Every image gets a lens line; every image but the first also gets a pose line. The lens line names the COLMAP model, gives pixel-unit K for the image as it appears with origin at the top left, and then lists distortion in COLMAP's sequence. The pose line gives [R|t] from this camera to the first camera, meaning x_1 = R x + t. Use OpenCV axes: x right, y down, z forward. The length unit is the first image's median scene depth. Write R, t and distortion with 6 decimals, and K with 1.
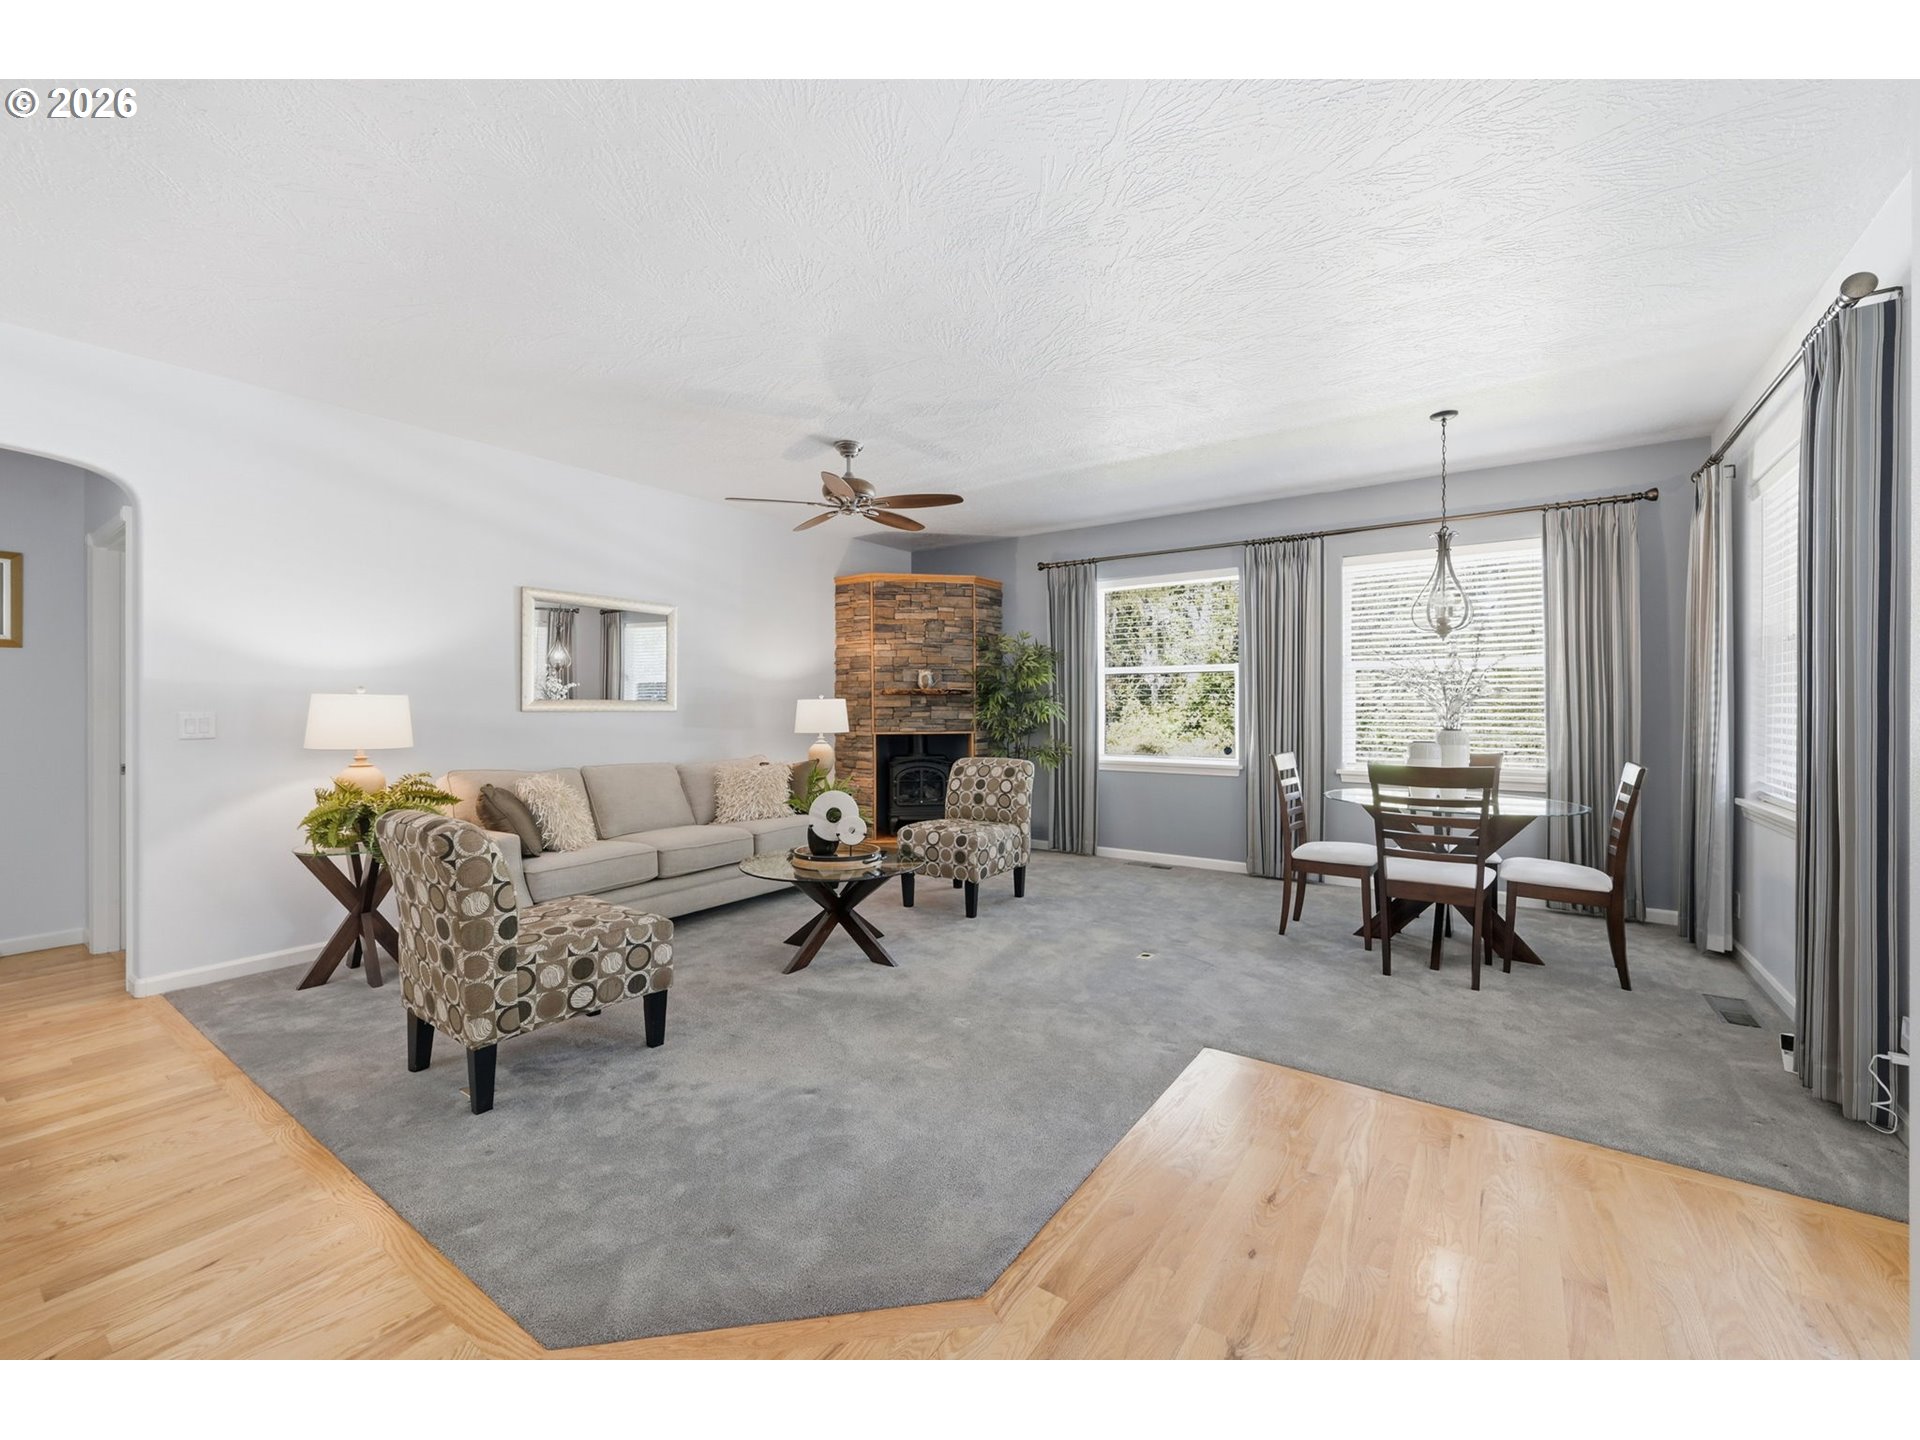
lens RADIAL K [[799.8, 0, 960.0], [0, 799.8, 720.0], [0, 0, 1]] dist [-0.000239, 0.000082]
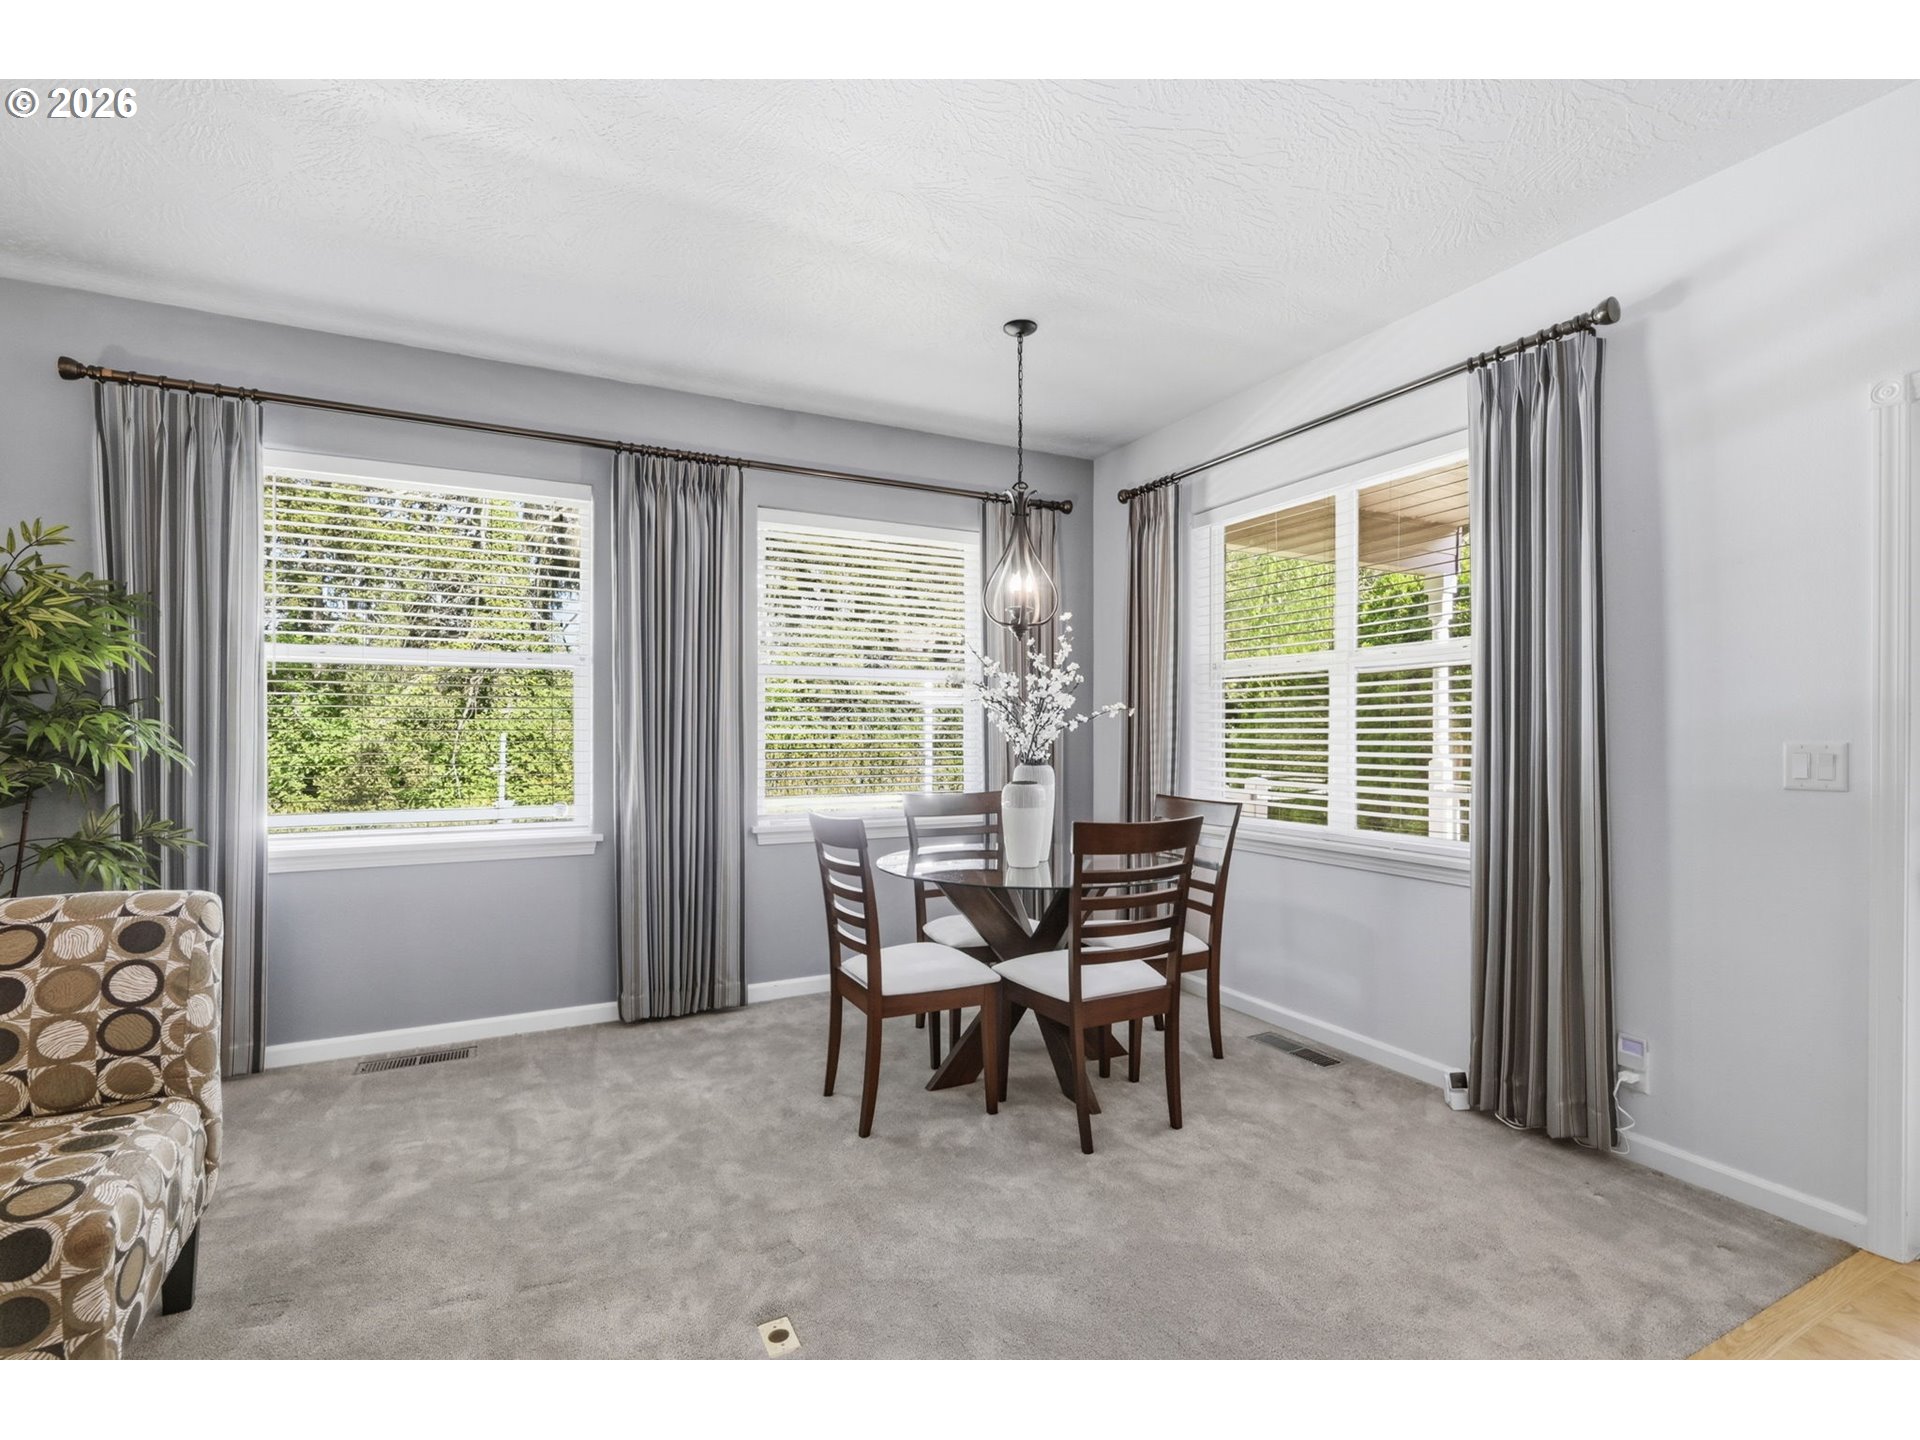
lens RADIAL K [[889.8, 0, 964.4], [0, 889.8, 722.8], [0, 0, 1]] dist [0.001613, -0.000071]
pose [[0.463288, 0.007434, 0.886176, -0.097055], [0.014398, 0.999770, -0.015914, -0.009212], [-0.886091, 0.020131, 0.463075, 0.512416]]
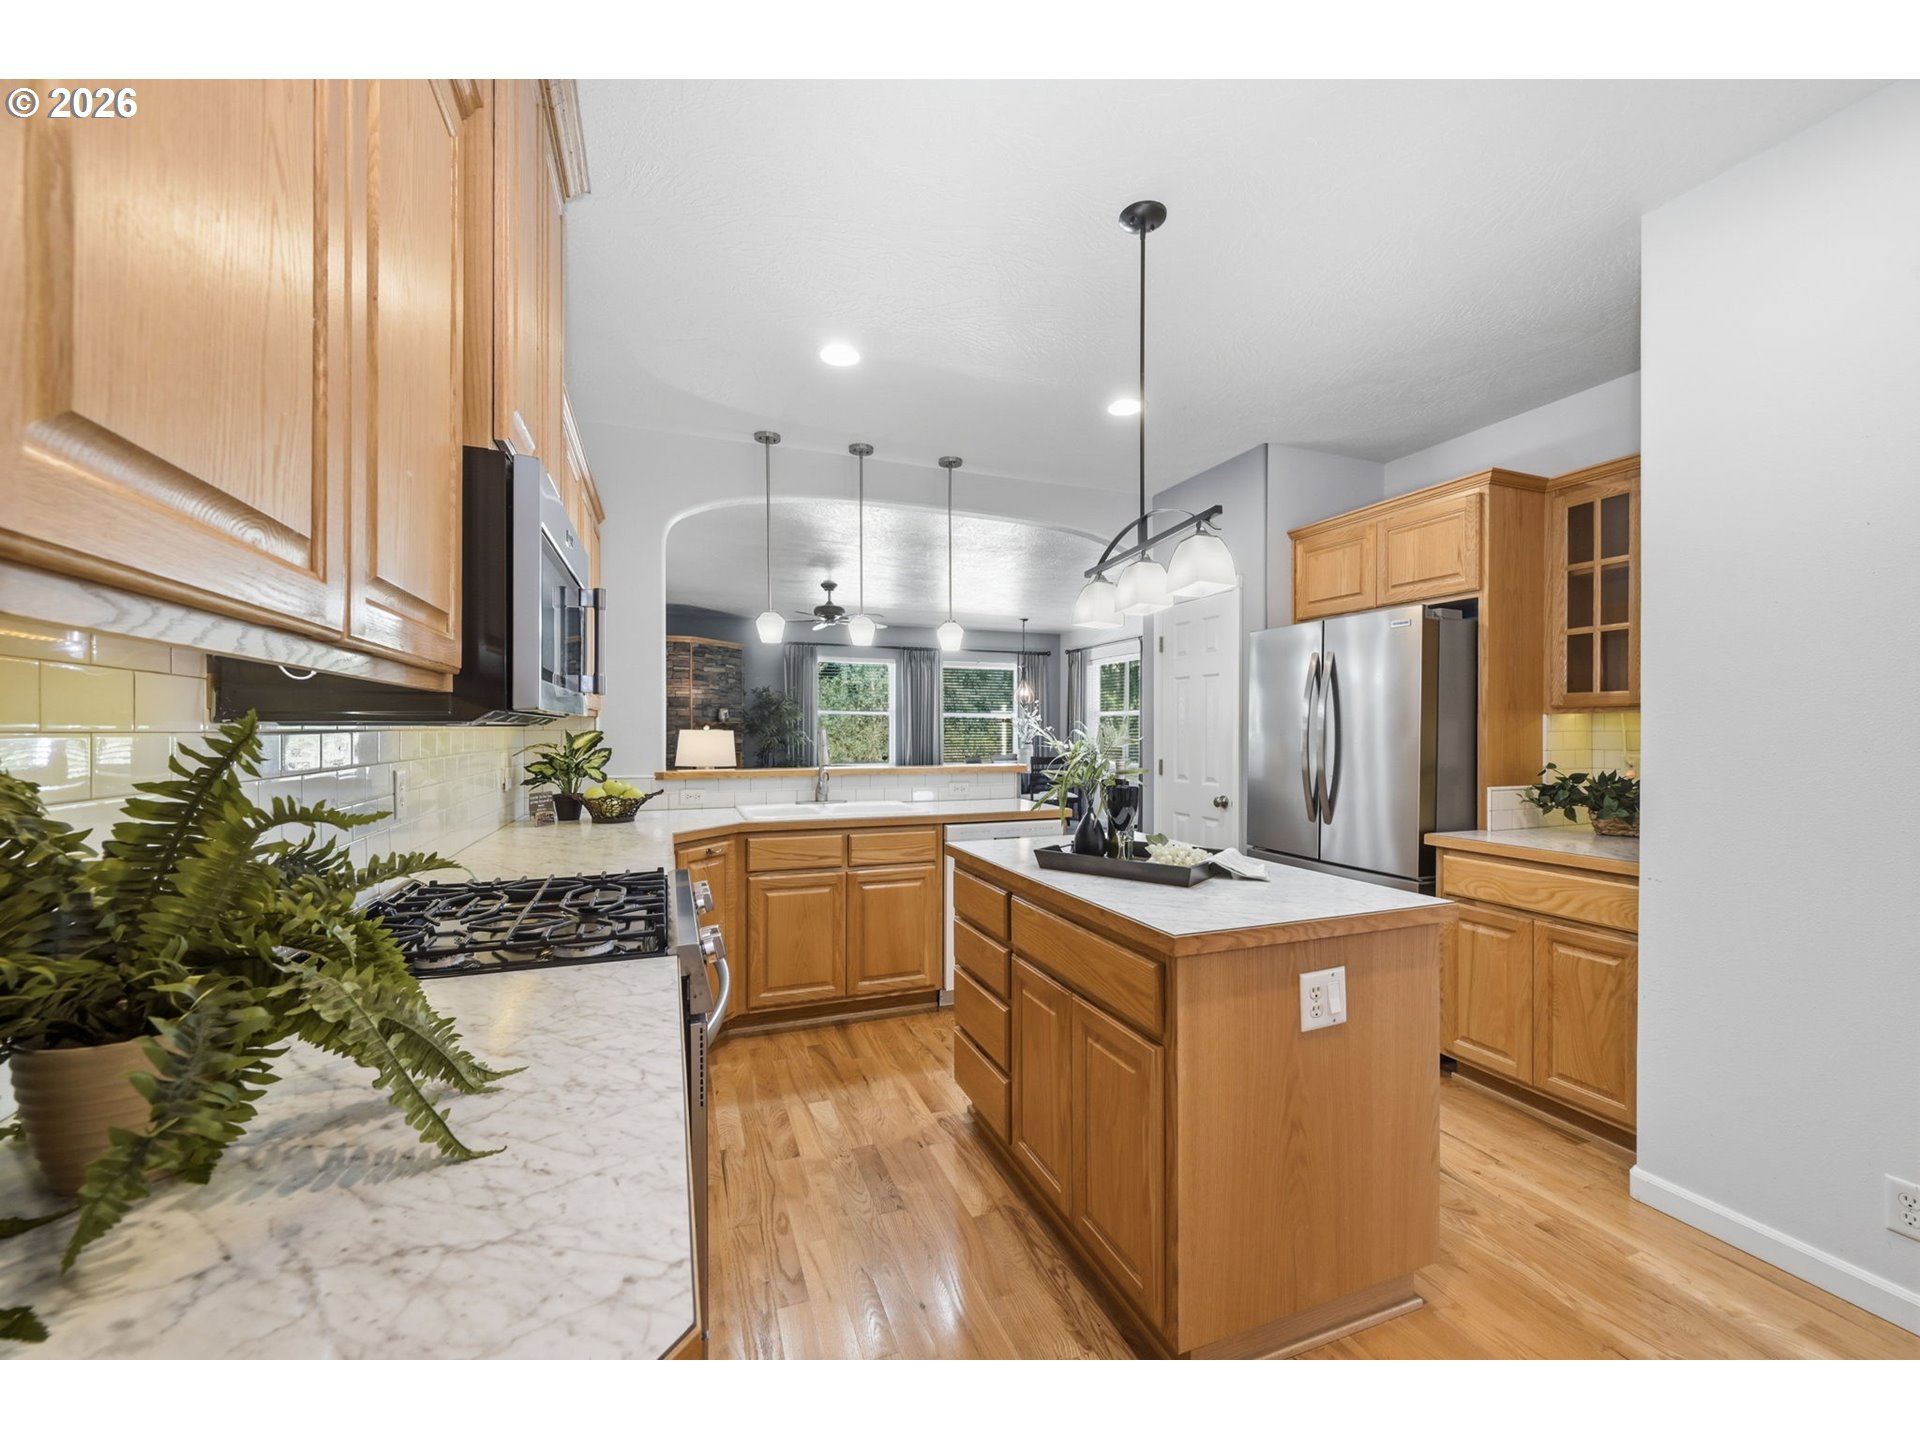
lens RADIAL K [[799.8, 0, 960.0], [0, 799.8, 720.0], [0, 0, 1]] dist [-0.000239, 0.000082]
pose [[0.545944, 0.011396, 0.837744, -1.220417], [0.011082, 0.999722, -0.020822, -0.009963], [-0.837749, 0.020652, 0.545665, -0.152414]]
